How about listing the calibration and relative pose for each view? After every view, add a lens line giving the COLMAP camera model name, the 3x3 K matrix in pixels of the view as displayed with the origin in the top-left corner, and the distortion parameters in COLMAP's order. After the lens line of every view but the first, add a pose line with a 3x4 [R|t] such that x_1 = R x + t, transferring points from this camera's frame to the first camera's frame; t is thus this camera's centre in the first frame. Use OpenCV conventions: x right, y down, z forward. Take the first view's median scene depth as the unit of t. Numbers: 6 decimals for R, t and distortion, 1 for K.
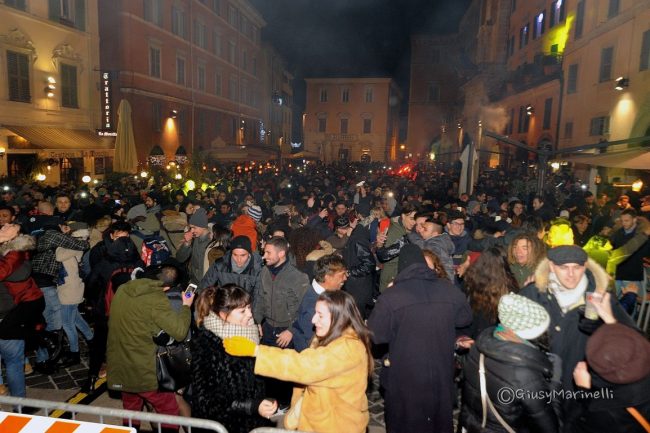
lens RADIAL K [[491.1, 0, 320.6], [0, 491.1, 219.7], [0, 0, 1]] dist [-0.000401, 0.001671]
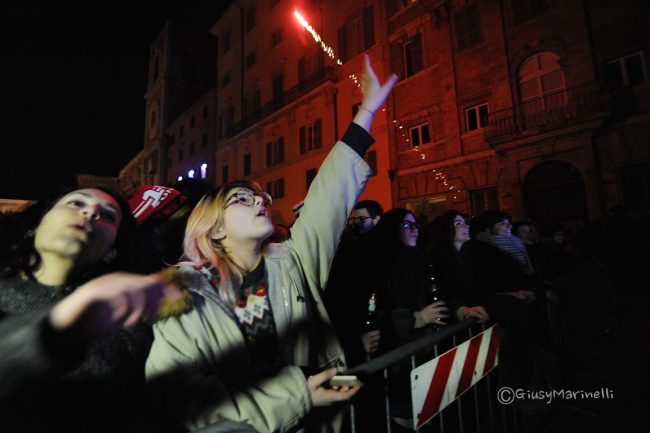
lens RADIAL K [[296.7, 0, 321.1], [0, 296.7, 218.0], [0, 0, 1]] dist [-0.018088, 0.000730]
pose [[0.610561, 0.049927, 0.790394, -0.124965], [0.162527, 0.968870, -0.186749, 0.021892], [-0.775113, 0.242482, 0.583440, 0.080473]]
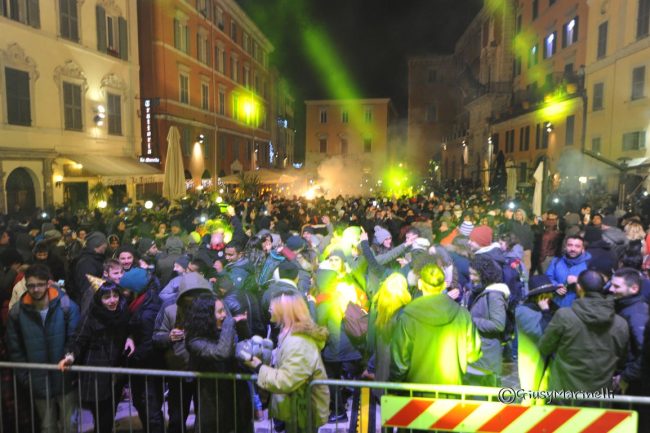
lens RADIAL K [[491.1, 0, 320.6], [0, 491.1, 219.7], [0, 0, 1]] dist [-0.000401, 0.001671]
pose [[0.999219, -0.028252, 0.027626, -0.103891], [0.029328, 0.998795, -0.039354, -0.001068], [-0.026481, 0.040134, 0.998843, -0.017584]]
